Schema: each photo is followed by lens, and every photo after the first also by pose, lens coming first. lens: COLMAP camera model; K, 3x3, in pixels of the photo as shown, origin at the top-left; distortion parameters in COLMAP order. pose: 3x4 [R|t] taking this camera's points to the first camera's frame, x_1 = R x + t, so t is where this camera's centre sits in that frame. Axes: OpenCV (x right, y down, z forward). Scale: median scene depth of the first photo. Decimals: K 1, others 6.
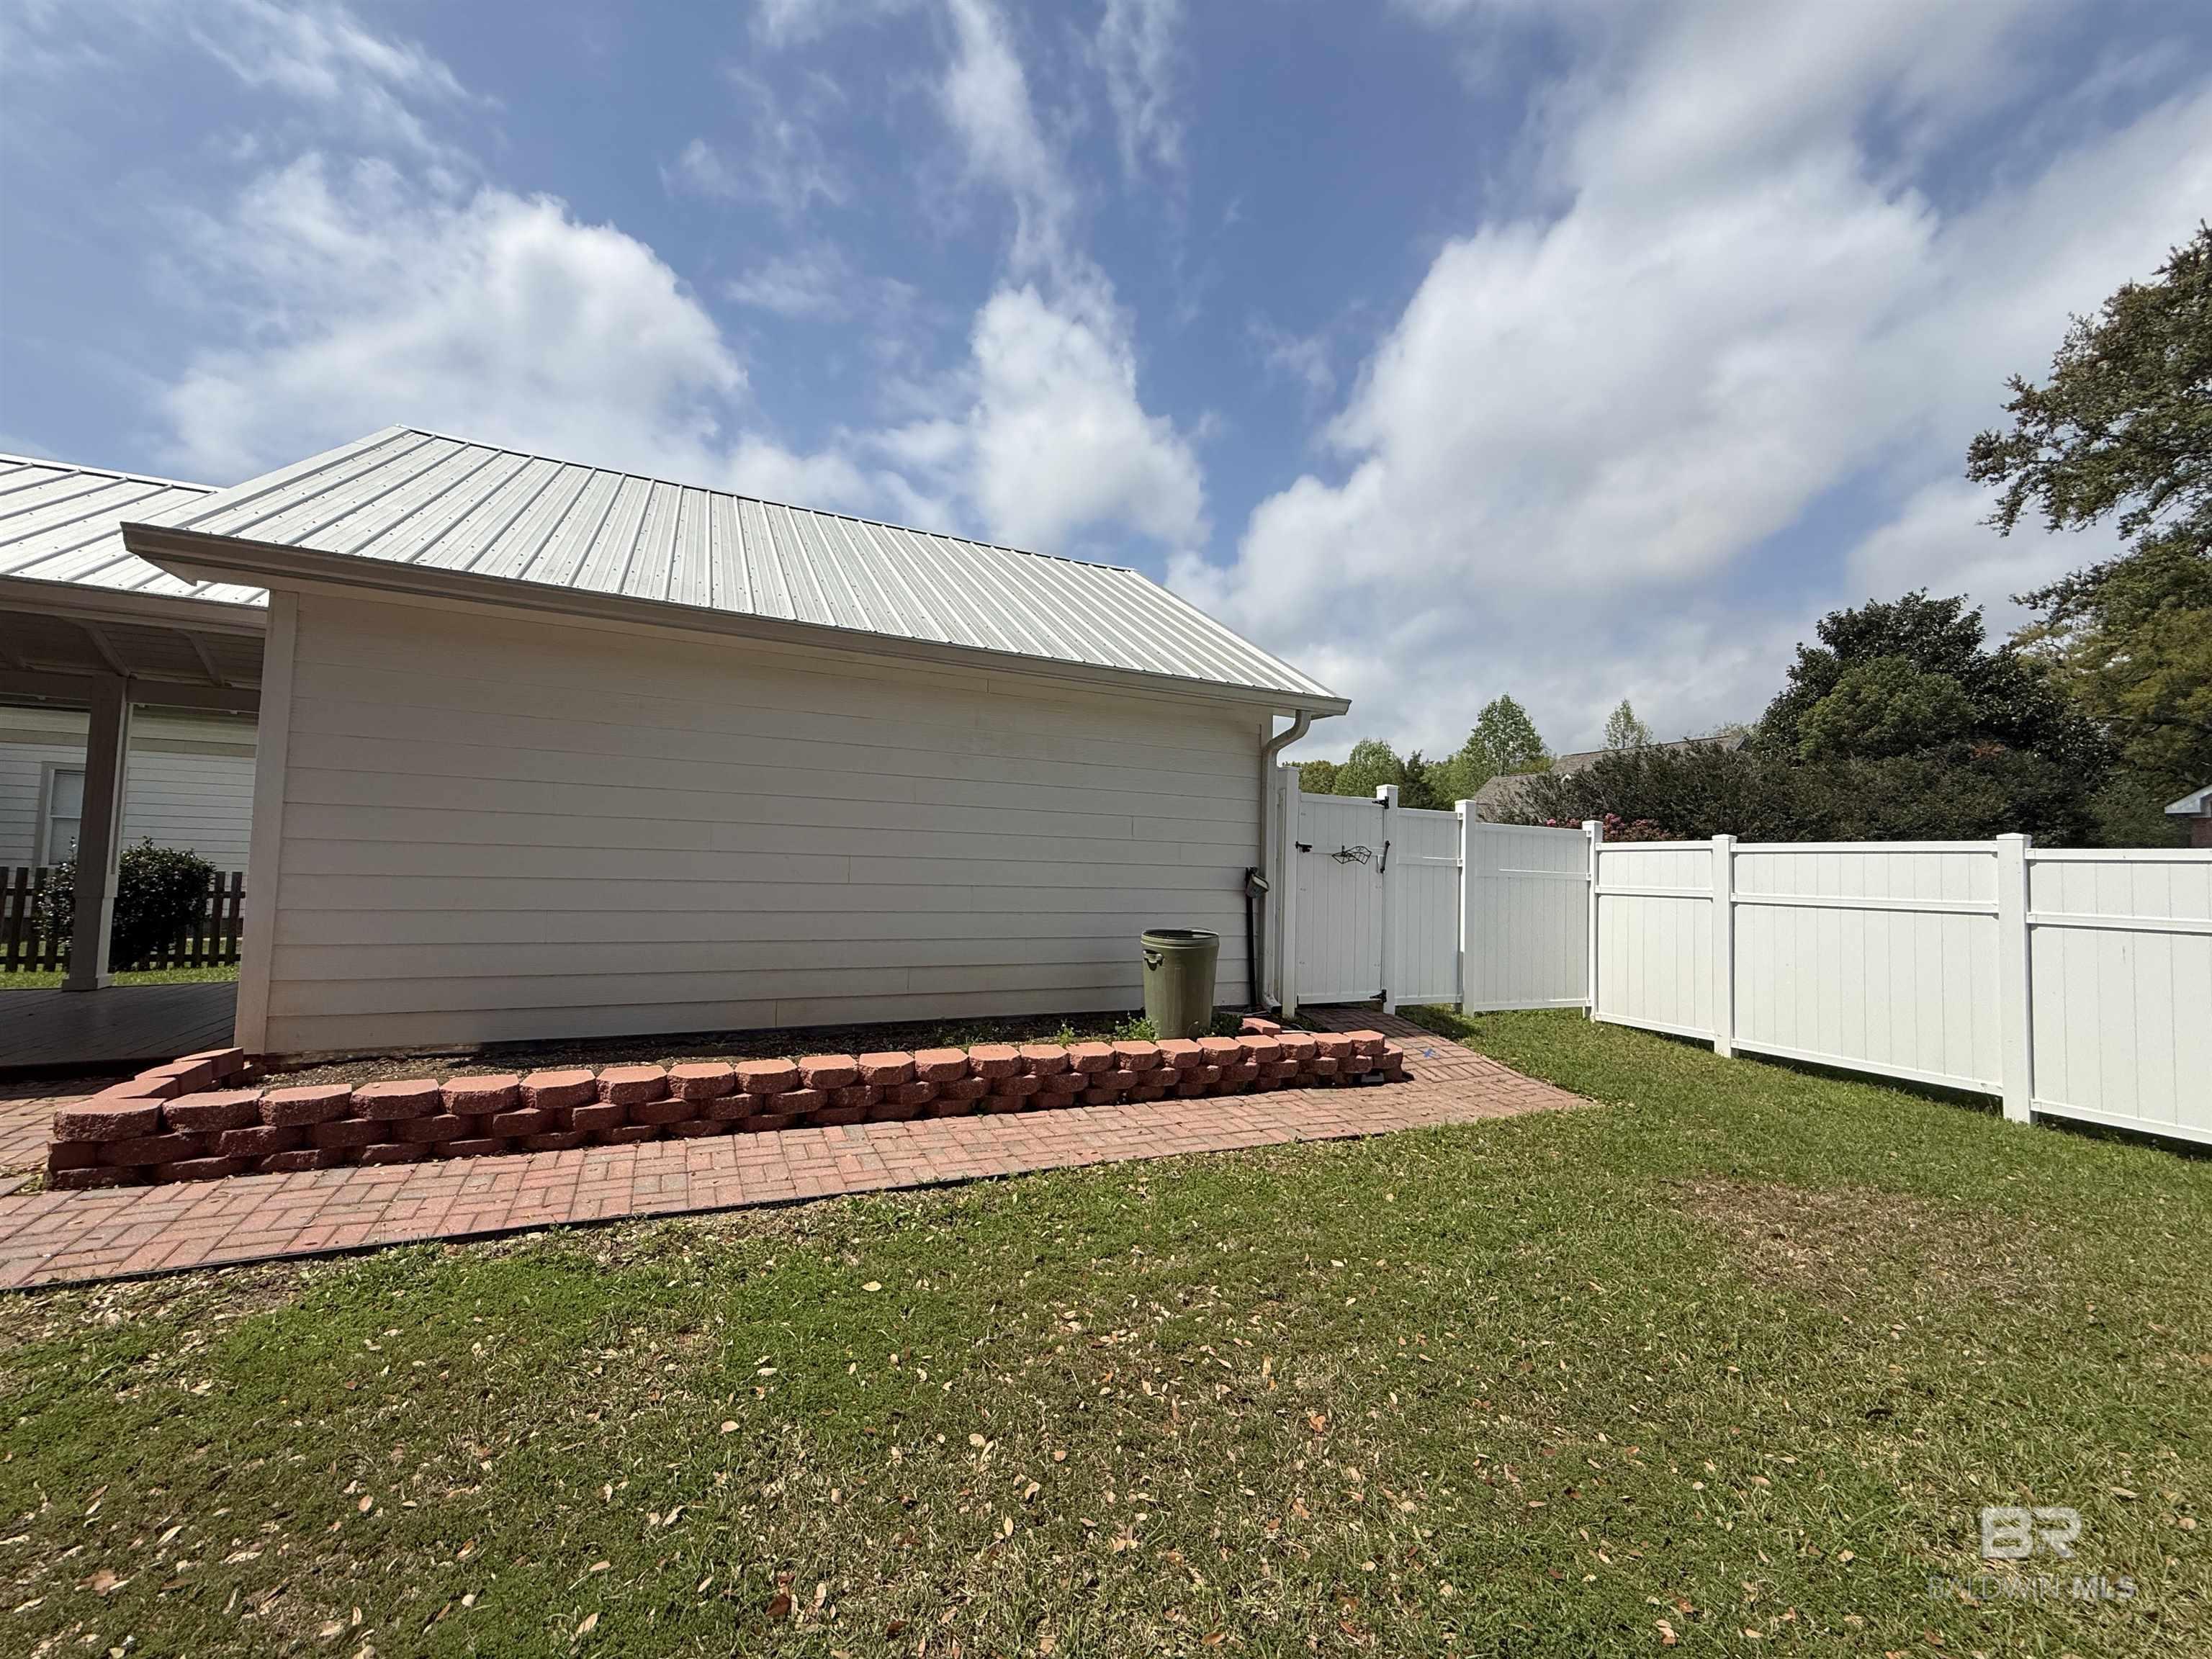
lens RADIAL K [[880.2, 0, 1097.2], [0, 880.2, 826.4], [0, 0, 1]] dist [-0.000523, 0.000333]
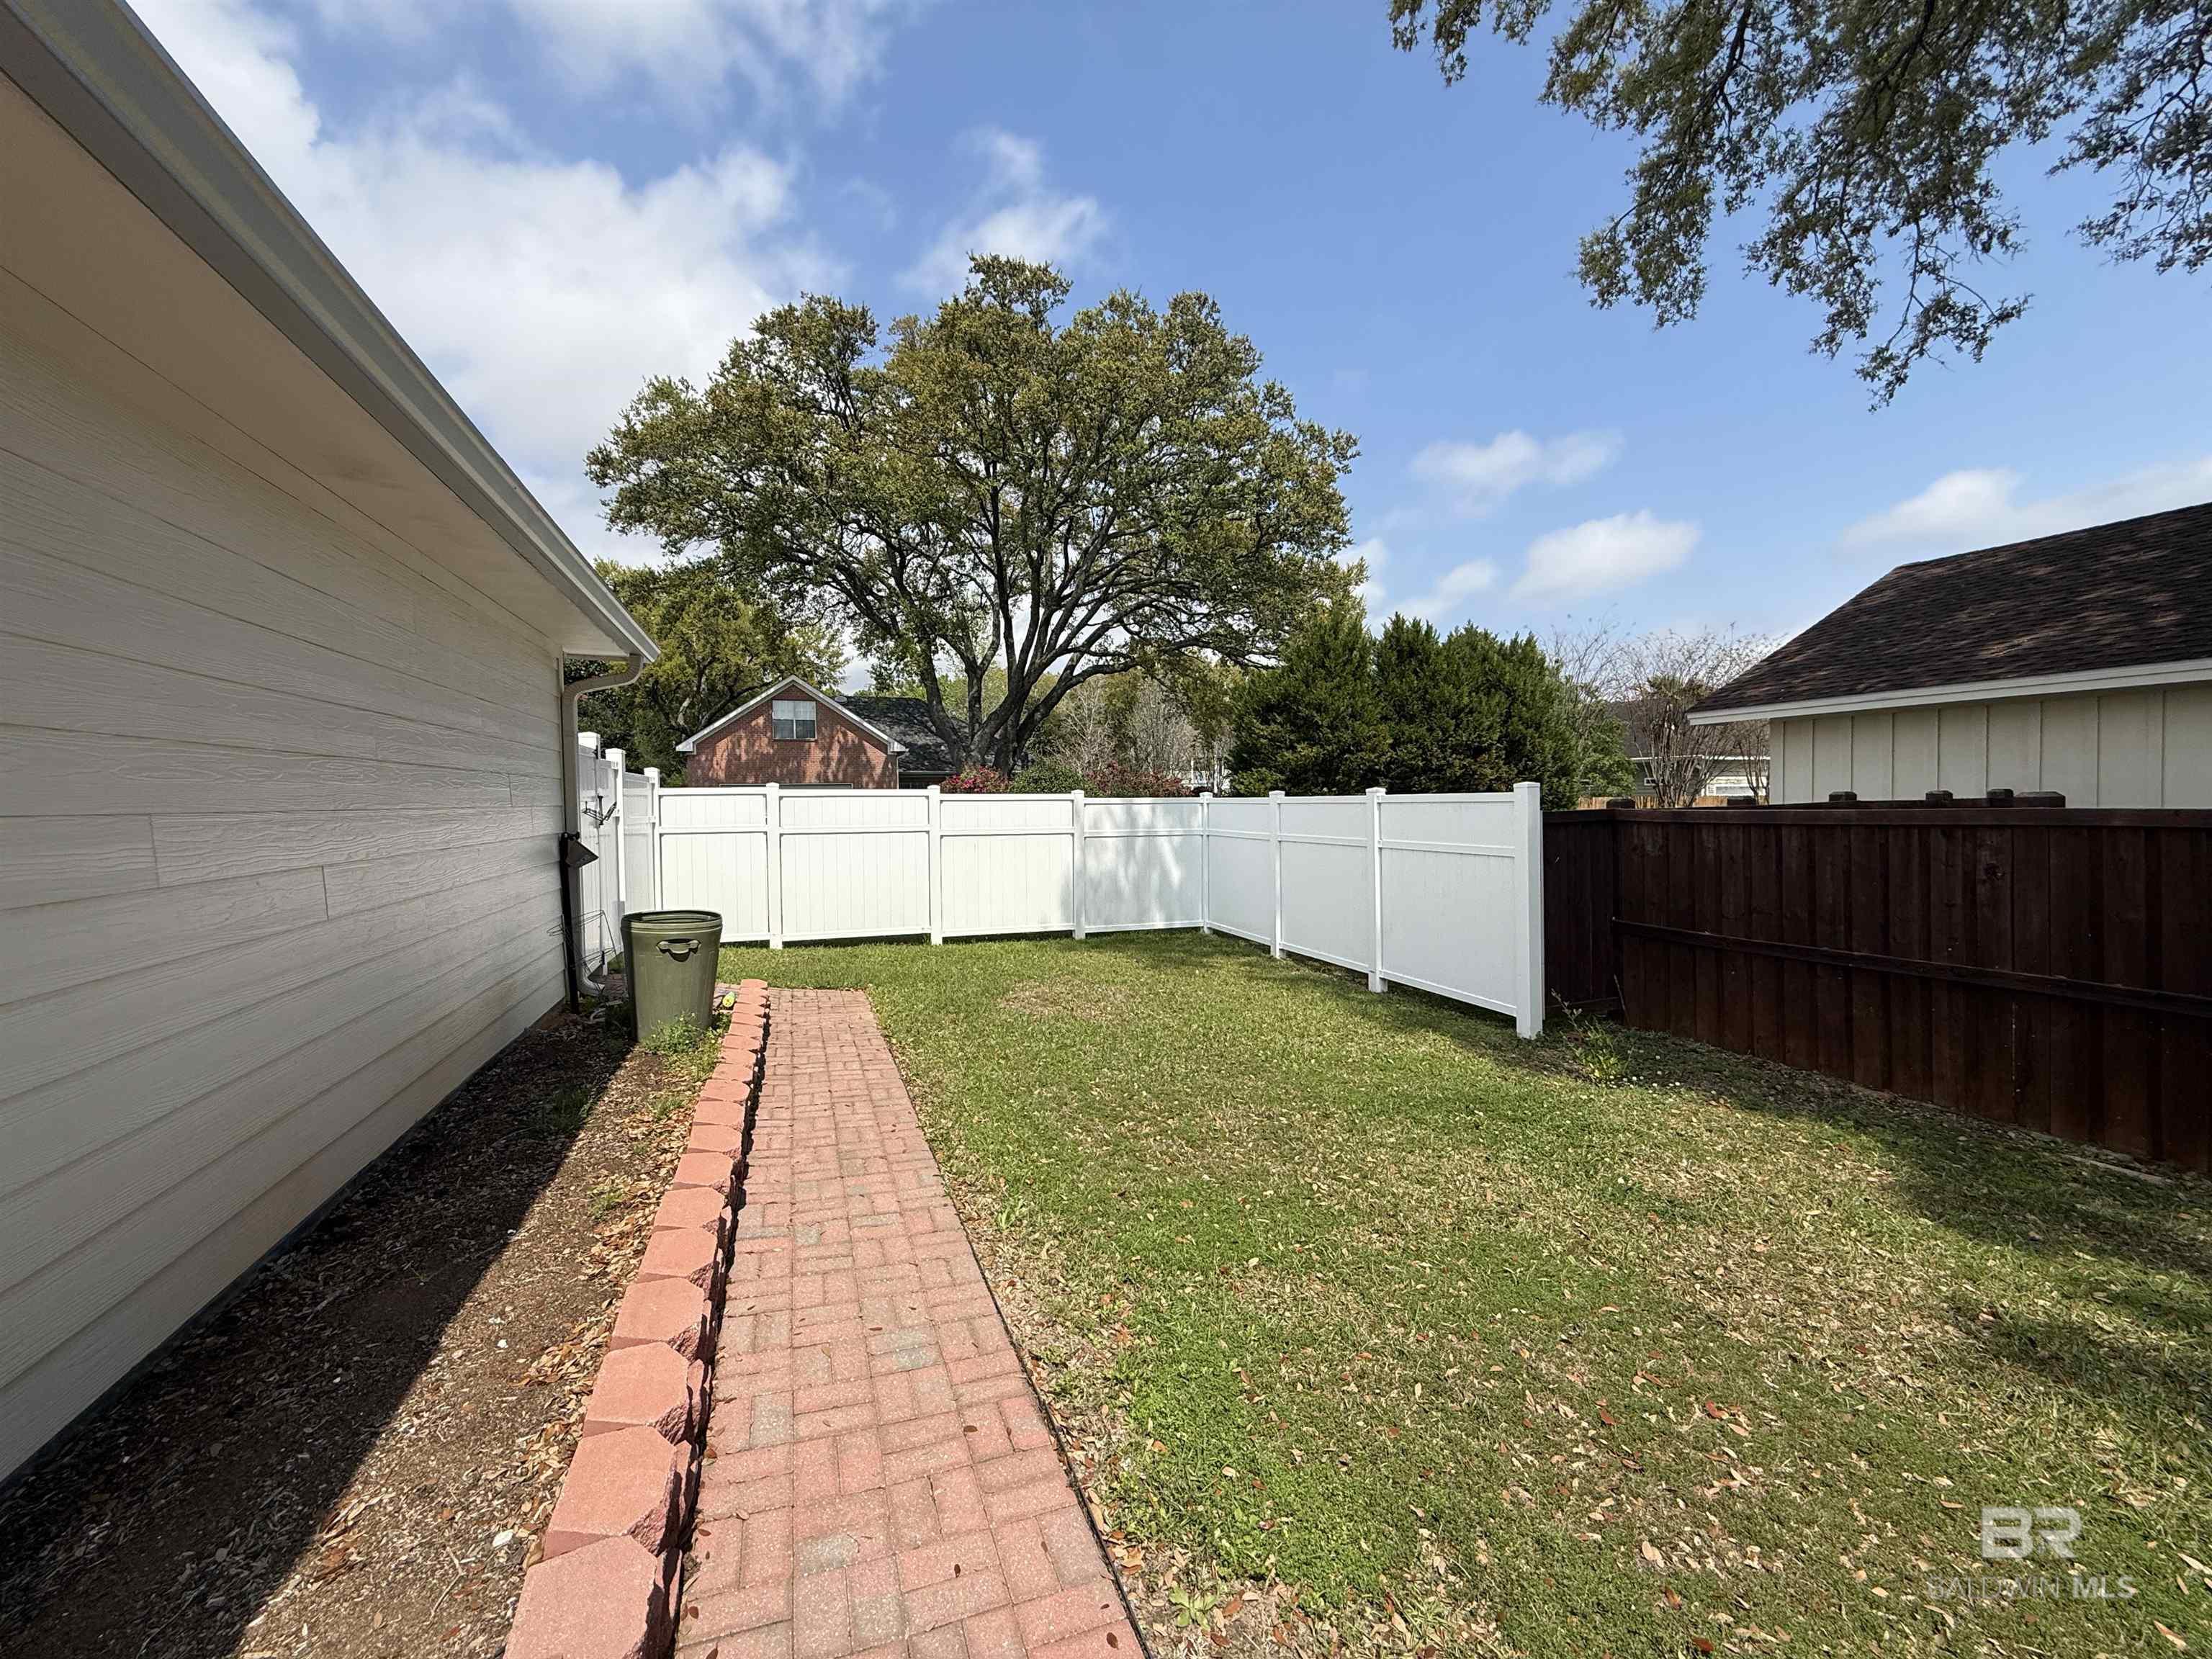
lens RADIAL K [[880.2, 0, 1097.2], [0, 880.2, 826.4], [0, 0, 1]] dist [-0.000523, 0.000333]
pose [[0.111243, -0.060082, 0.991975, -1.086473], [-0.038371, 0.997167, 0.064699, -0.059174], [-0.993052, -0.045261, 0.108622, 0.744818]]
